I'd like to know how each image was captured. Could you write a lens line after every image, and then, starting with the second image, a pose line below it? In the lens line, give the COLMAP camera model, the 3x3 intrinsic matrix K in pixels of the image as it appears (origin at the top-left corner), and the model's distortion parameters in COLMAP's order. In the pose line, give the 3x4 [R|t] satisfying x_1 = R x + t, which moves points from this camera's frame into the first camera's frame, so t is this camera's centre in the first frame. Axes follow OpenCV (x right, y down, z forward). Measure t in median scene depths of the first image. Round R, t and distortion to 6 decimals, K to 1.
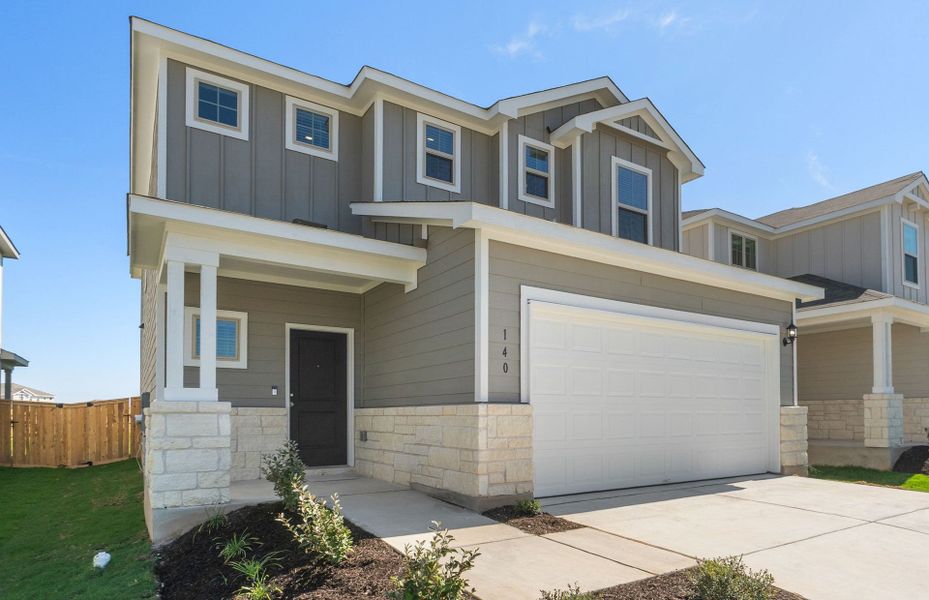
lens RADIAL K [[395.8, 0, 463.8], [0, 395.8, 281.8], [0, 0, 1]] dist [-0.003316, -0.000237]
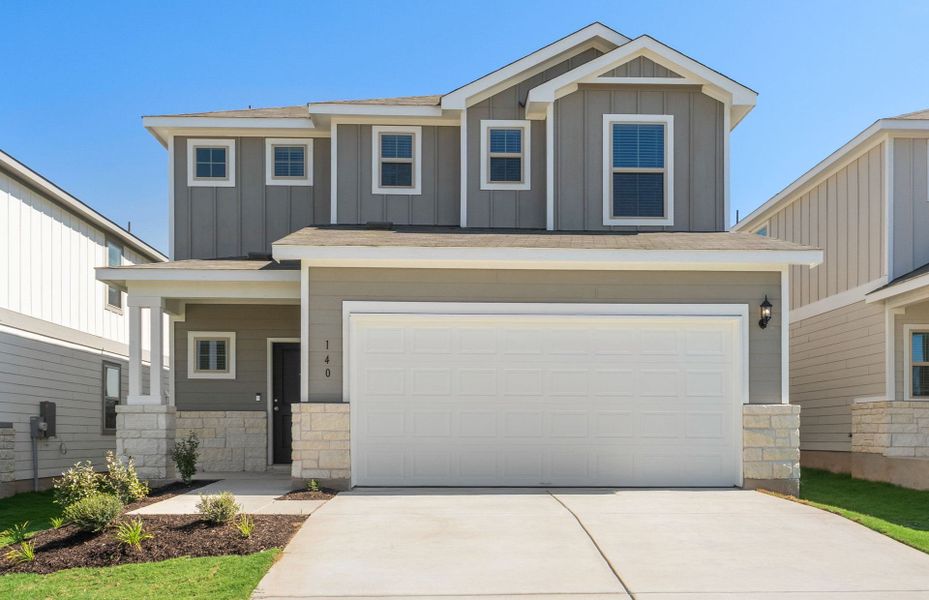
lens RADIAL K [[487.5, 0, 464.4], [0, 487.5, 245.0], [0, 0, 1]] dist [0.000972, 0.000398]
pose [[0.928268, -0.127830, -0.349254, 0.627827], [0.116284, 0.991751, -0.053926, -0.022652], [0.353267, 0.009445, 0.935475, -0.140008]]
